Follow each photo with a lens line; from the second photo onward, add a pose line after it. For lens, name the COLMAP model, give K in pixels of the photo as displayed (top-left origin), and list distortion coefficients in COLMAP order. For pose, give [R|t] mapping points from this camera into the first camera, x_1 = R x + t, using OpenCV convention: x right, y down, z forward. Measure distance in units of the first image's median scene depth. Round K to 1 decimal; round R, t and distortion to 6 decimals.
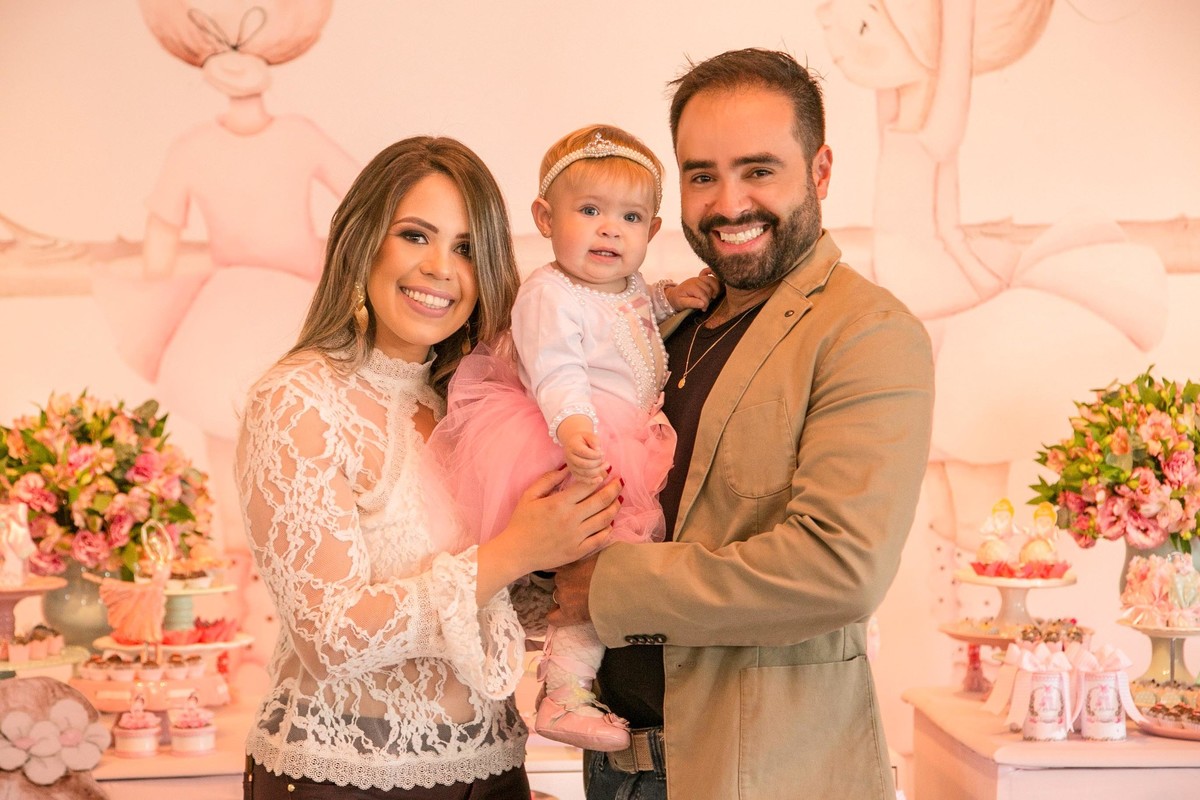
lens RADIAL K [[2746.7, 0, 546.8], [0, 2746.7, 445.8], [0, 0, 1]] dist [0.329423, 0.000000]
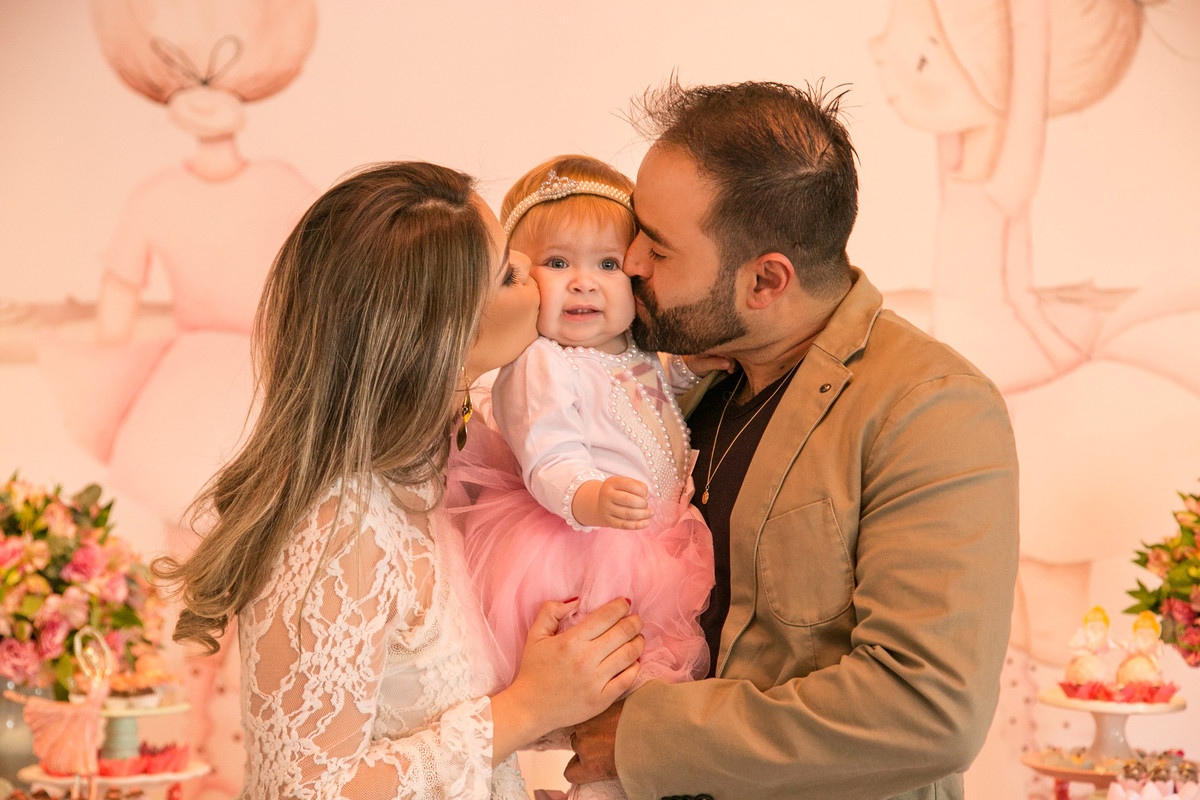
lens RADIAL K [[2888.5, 0, 556.6], [0, 2888.5, 434.0], [0, 0, 1]] dist [0.426003, 0.000000]
pose [[0.999986, 0.005056, -0.001752, 0.001079], [-0.005111, 0.999430, -0.033363, -0.002876], [0.001582, 0.033372, 0.999442, 0.100791]]
